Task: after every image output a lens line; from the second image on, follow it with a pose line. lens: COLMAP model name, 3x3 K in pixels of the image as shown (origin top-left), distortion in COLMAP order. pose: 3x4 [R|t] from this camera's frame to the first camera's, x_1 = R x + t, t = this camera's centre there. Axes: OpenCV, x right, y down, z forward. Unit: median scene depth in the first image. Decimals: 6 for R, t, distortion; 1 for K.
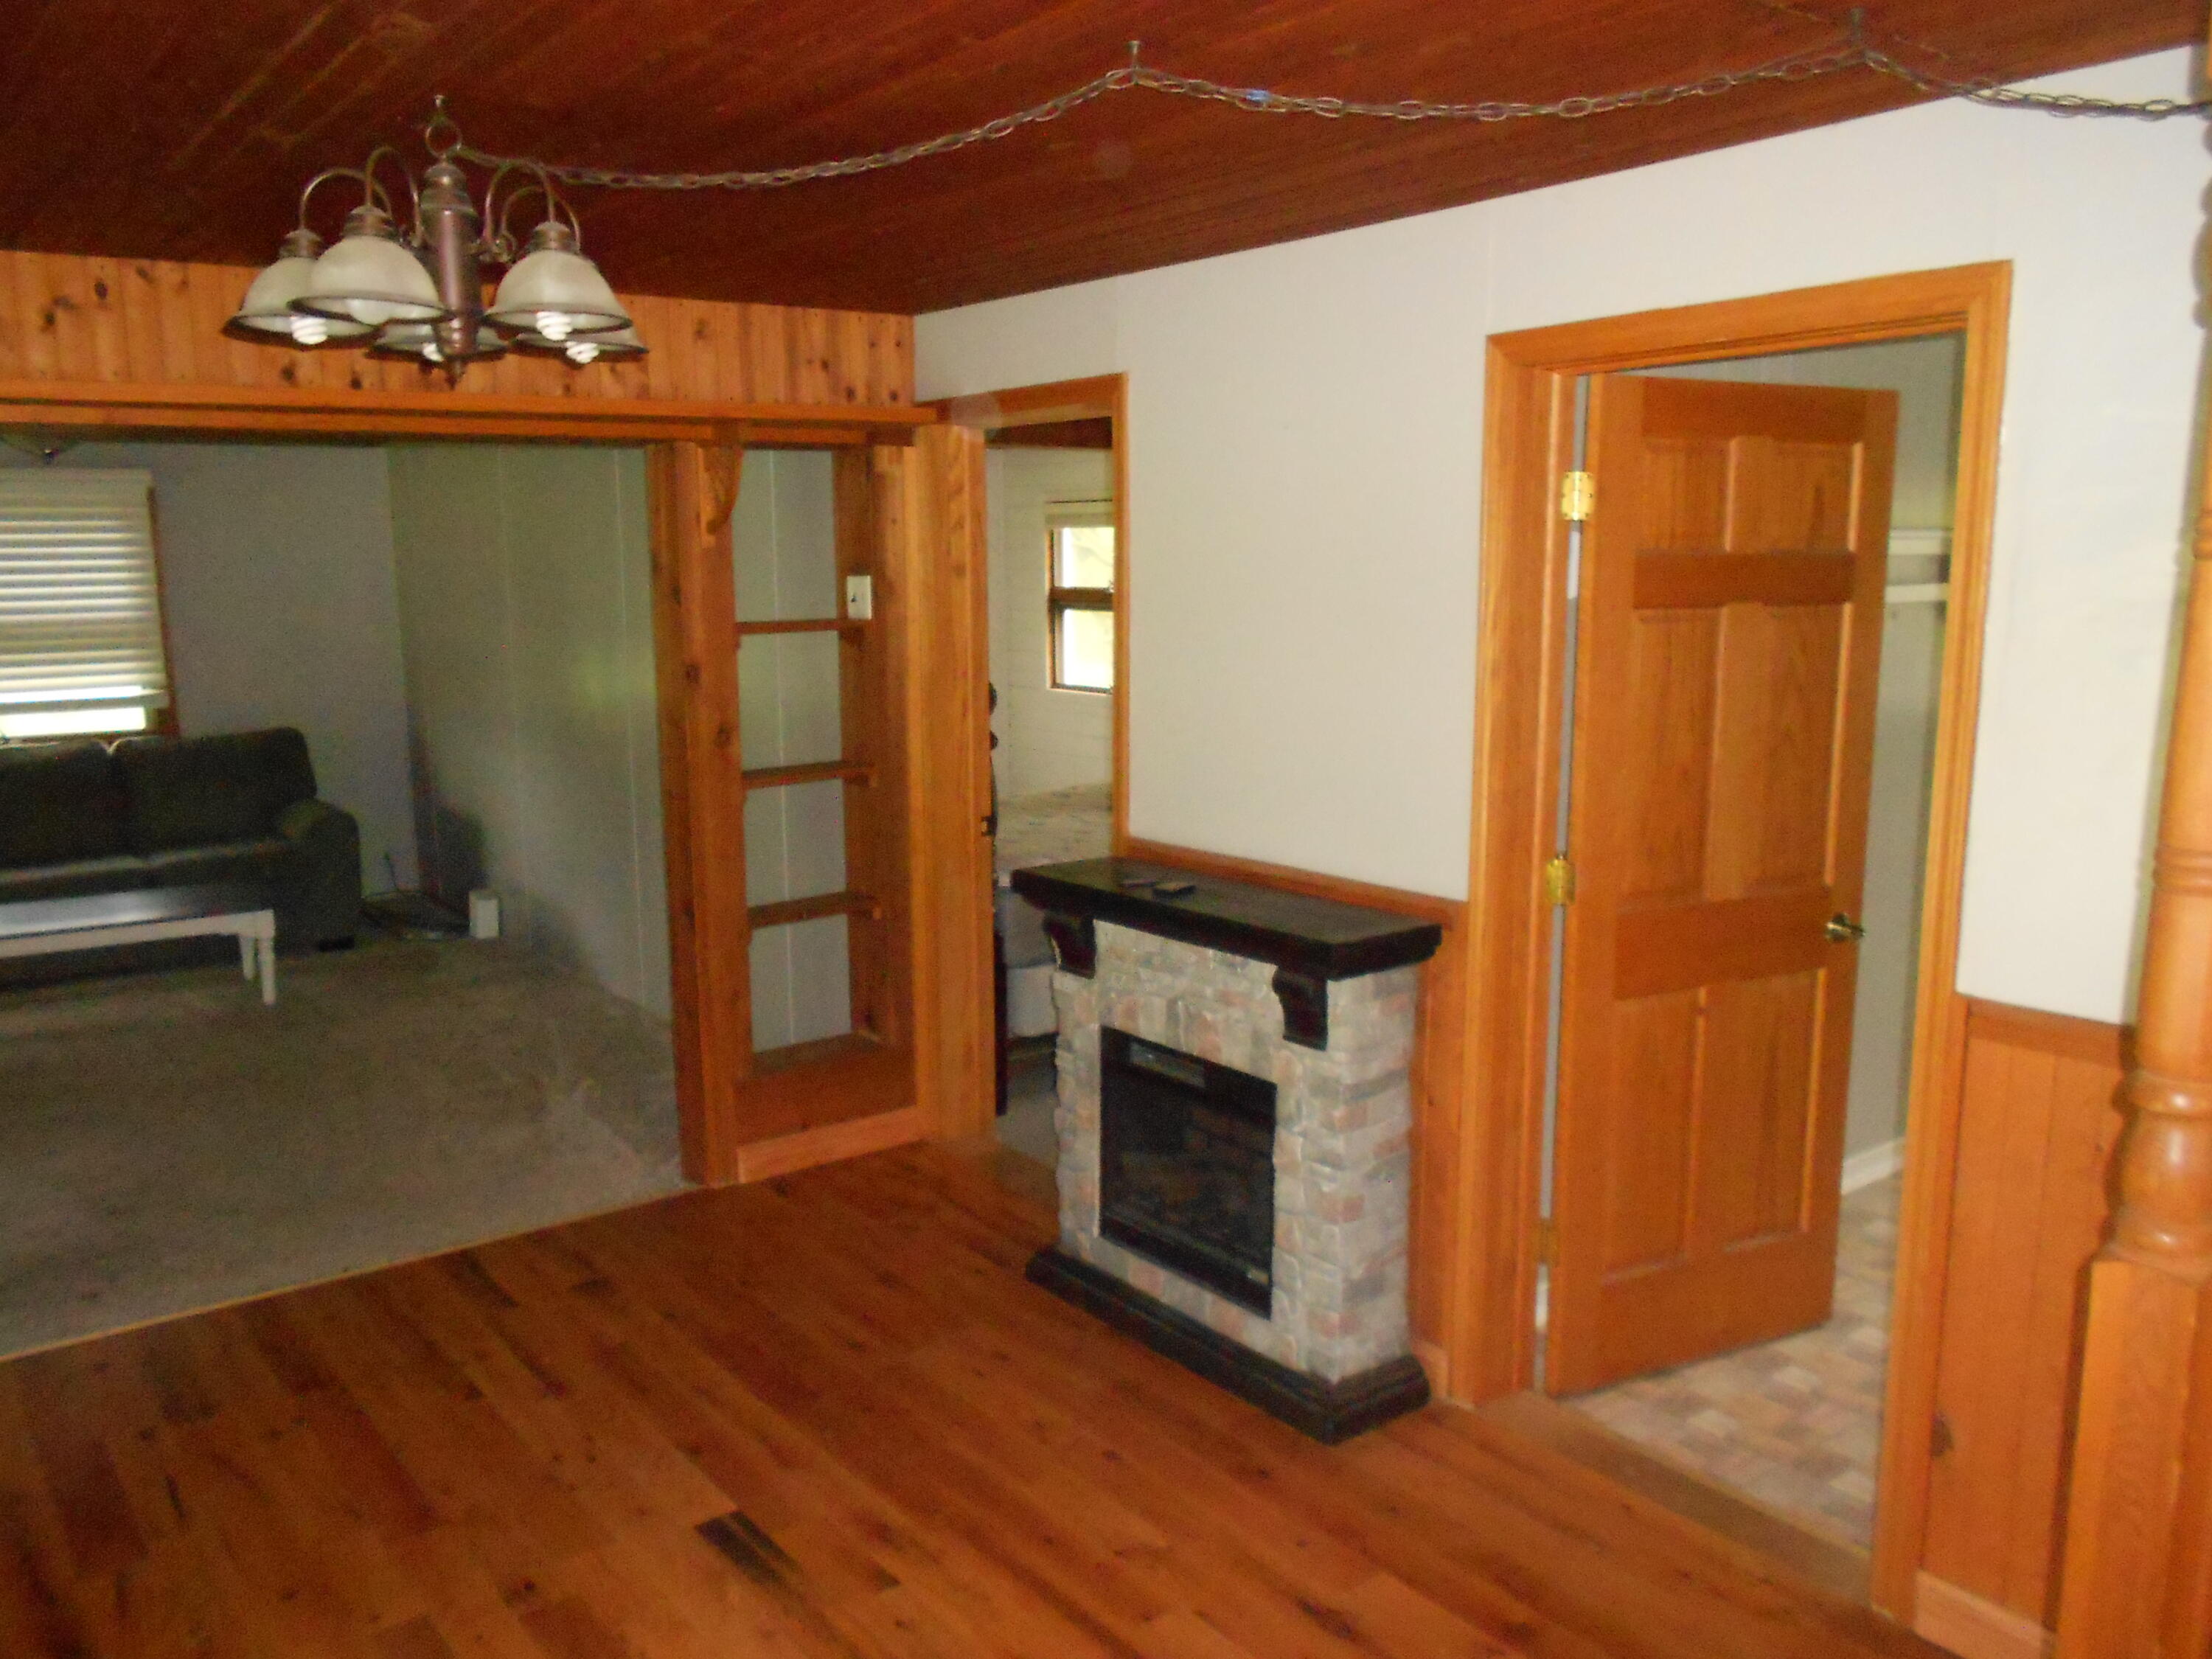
lens RADIAL K [[1727.8, 0, 1108.2], [0, 1727.8, 861.5], [0, 0, 1]] dist [0.006273, -0.005985]
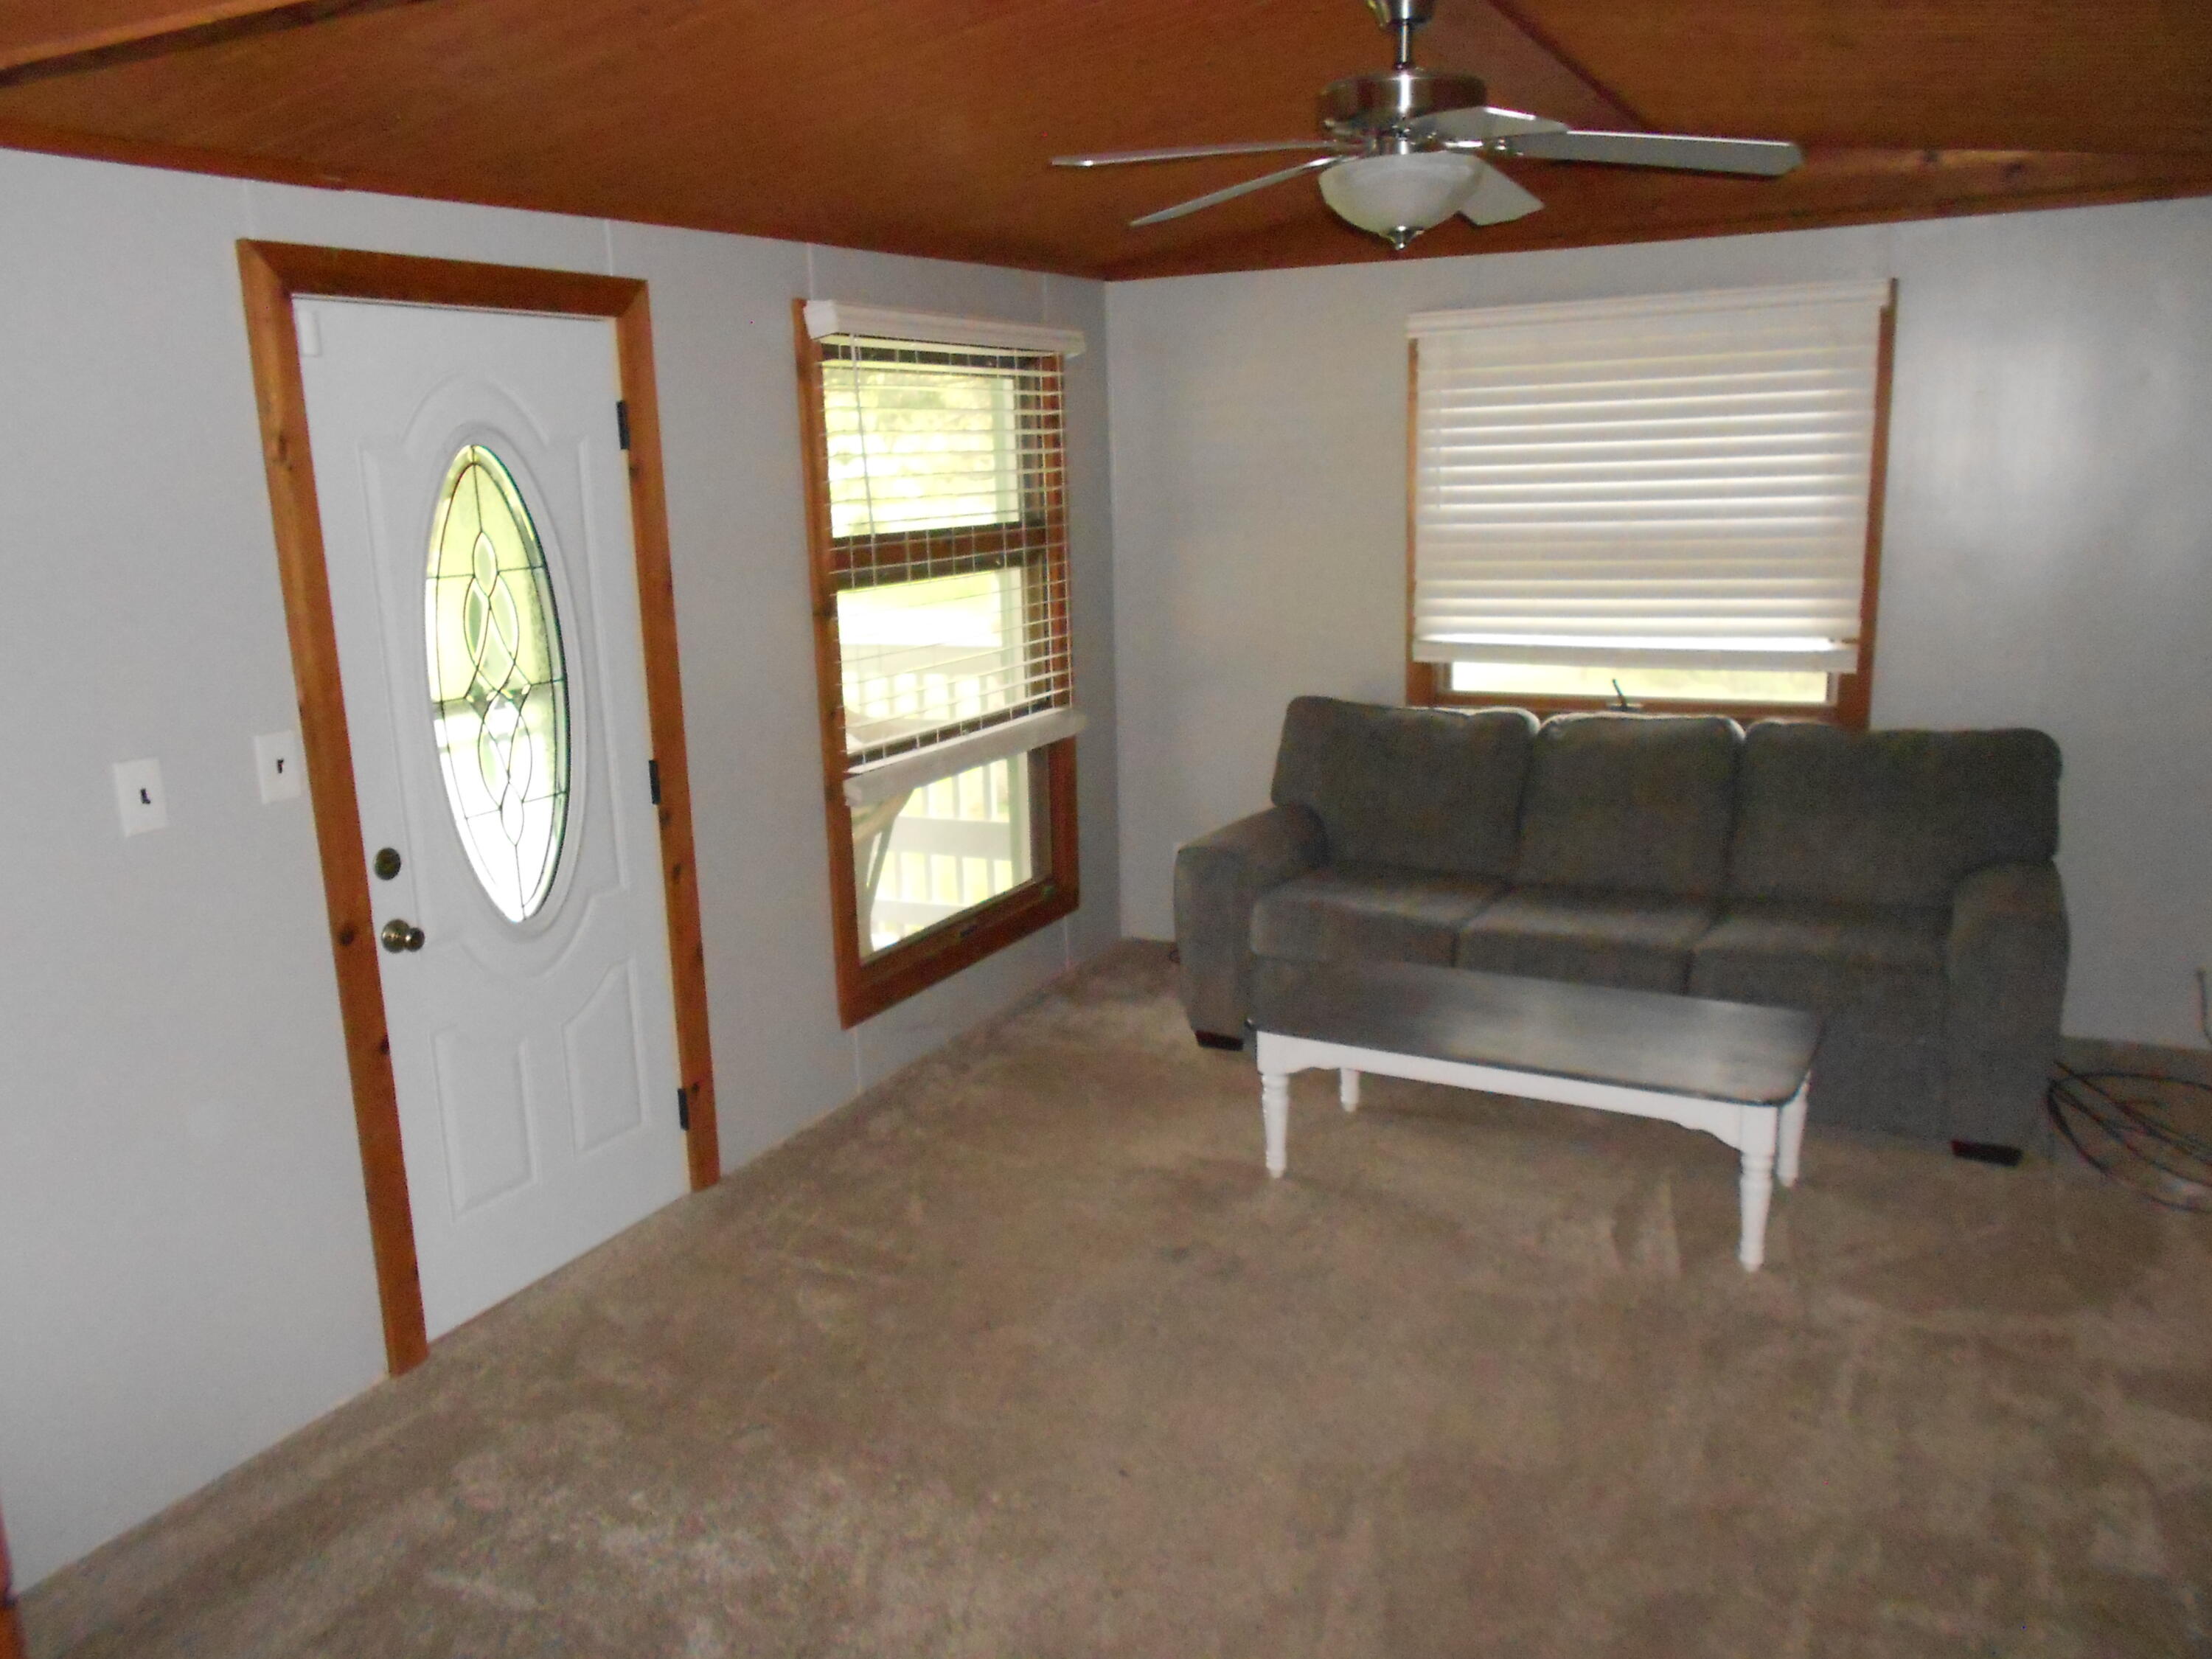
lens RADIAL K [[1727.8, 0, 1108.2], [0, 1727.8, 861.5], [0, 0, 1]] dist [0.006273, -0.005985]
pose [[0.432499, 0.197551, -0.879726, -0.185477], [-0.131526, 0.979088, 0.155202, -0.149098], [0.891990, 0.048582, 0.449438, 0.864122]]
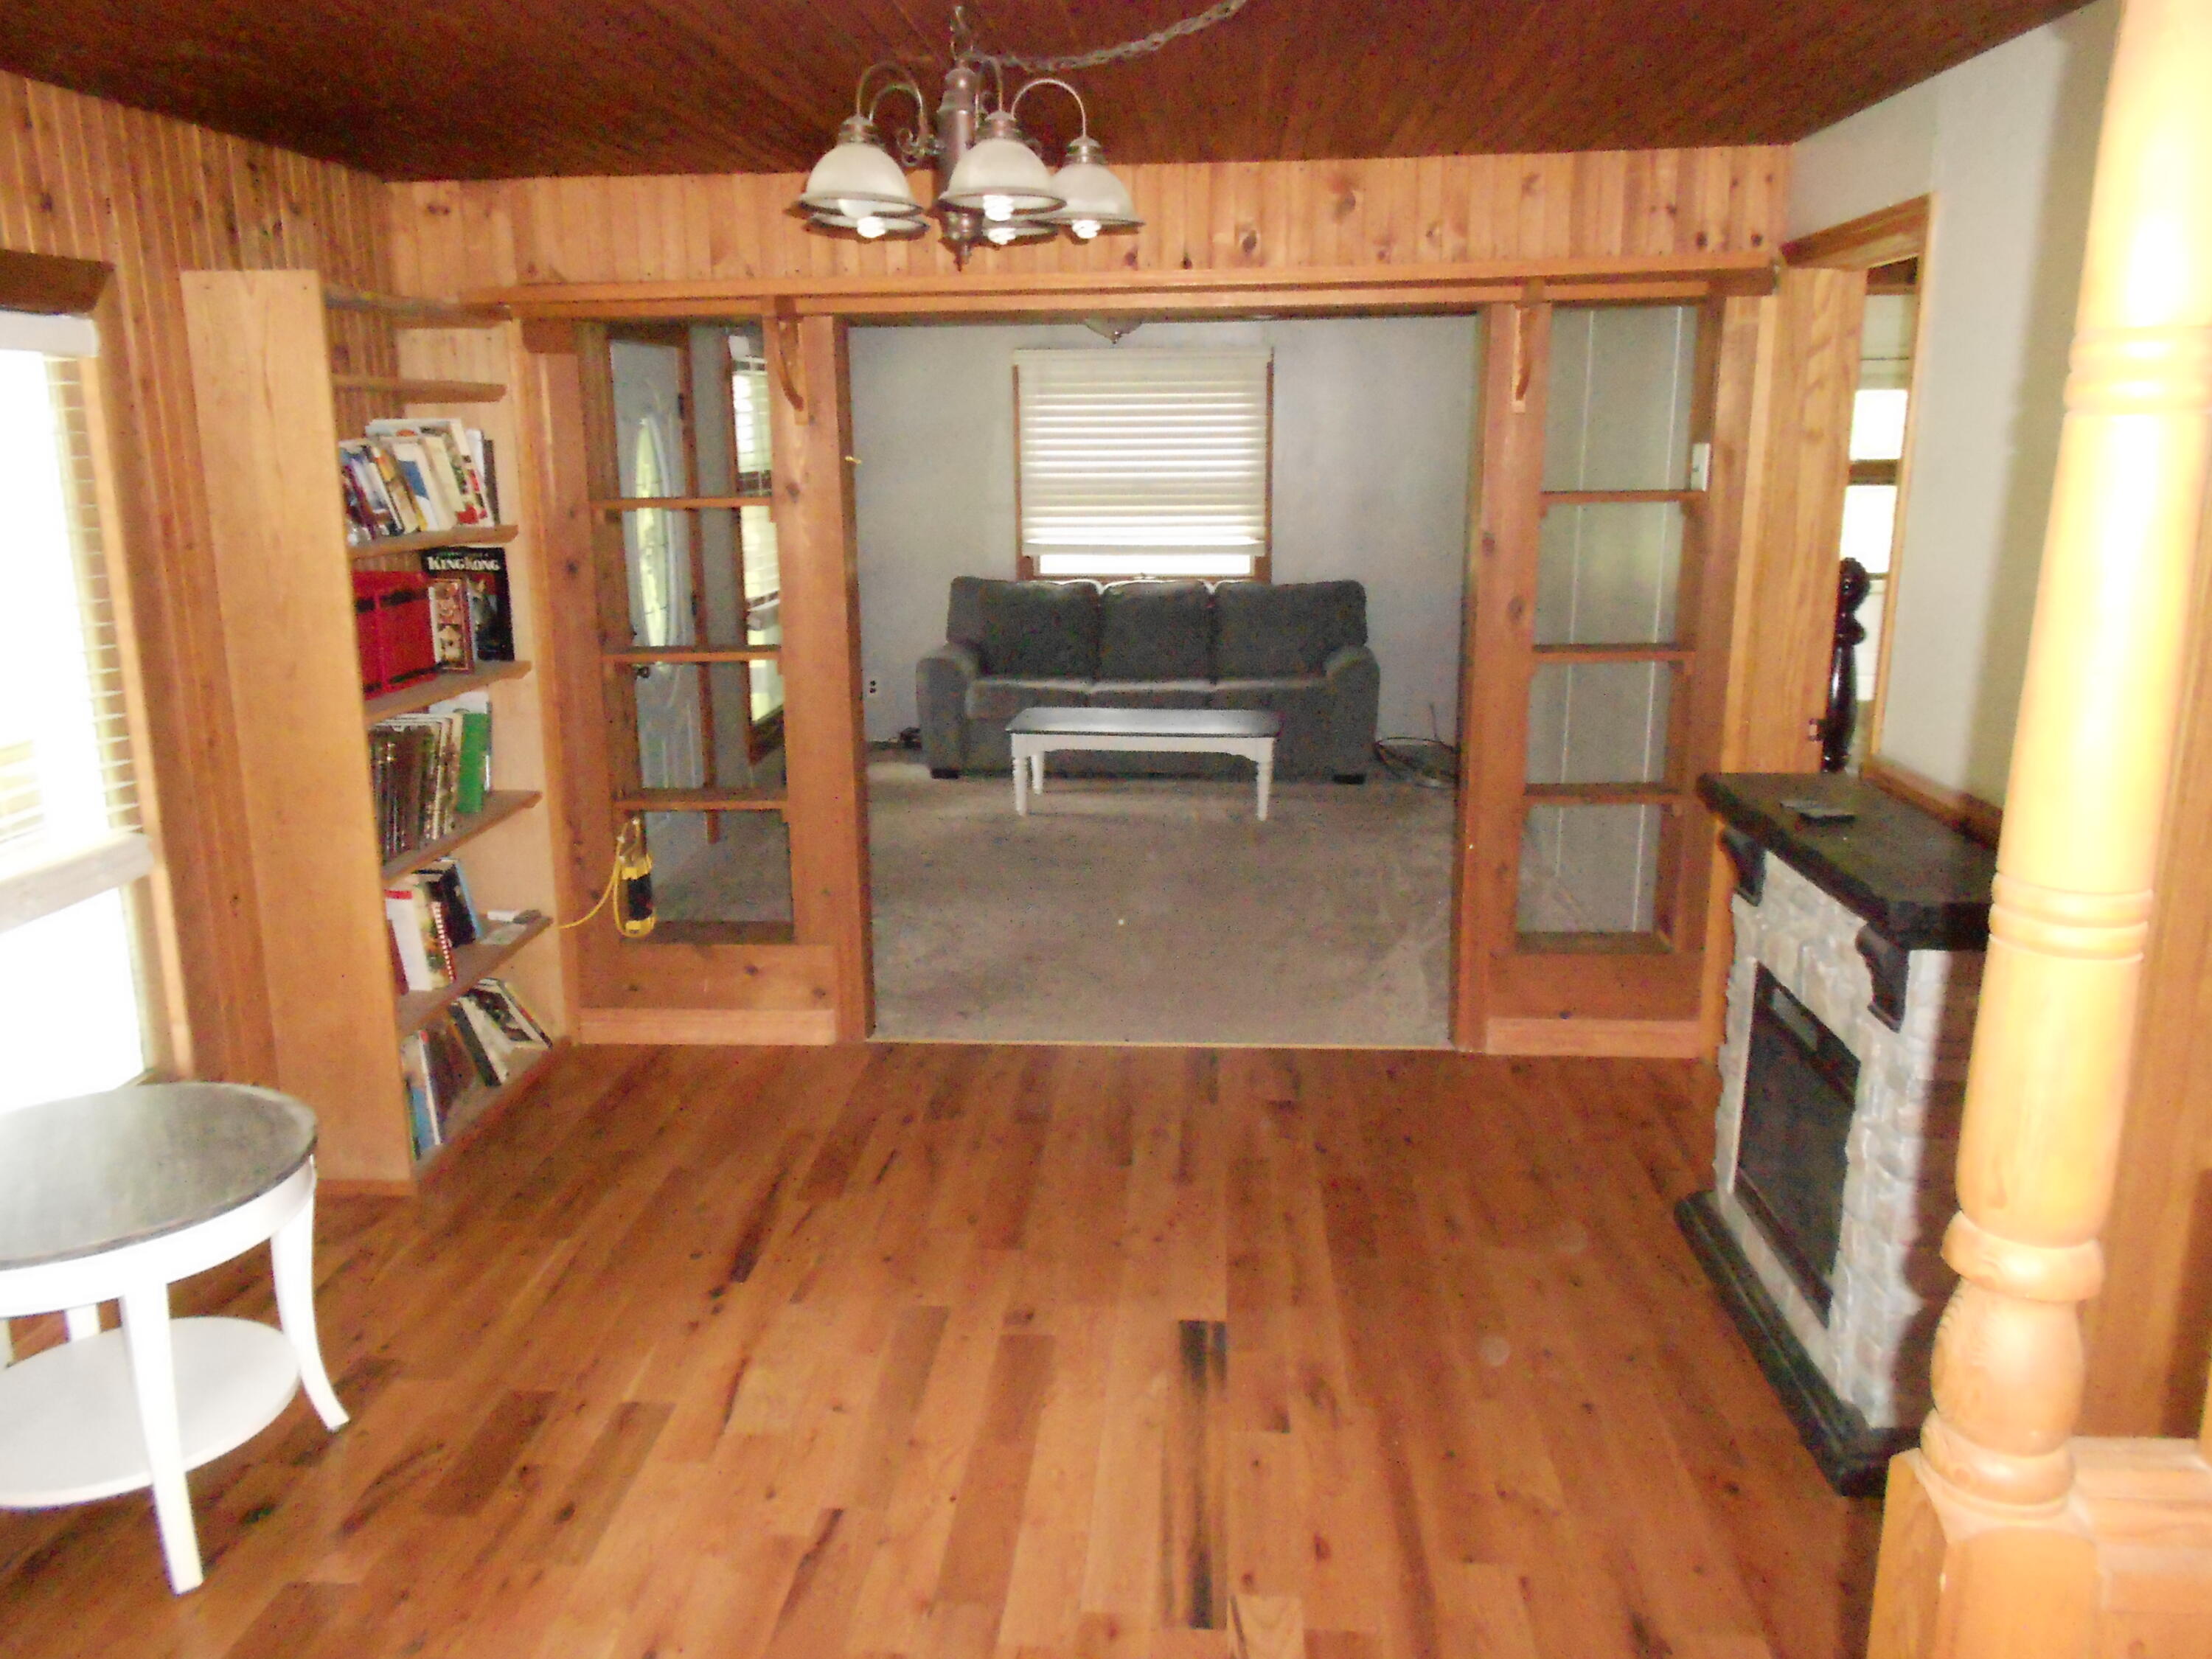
lens RADIAL K [[1727.8, 0, 1108.2], [0, 1727.8, 861.5], [0, 0, 1]] dist [0.006273, -0.005985]
pose [[0.749136, 0.162711, -0.642122, 0.265721], [-0.115784, 0.986604, 0.114921, -0.015716], [0.652219, -0.011744, 0.757940, 0.101263]]
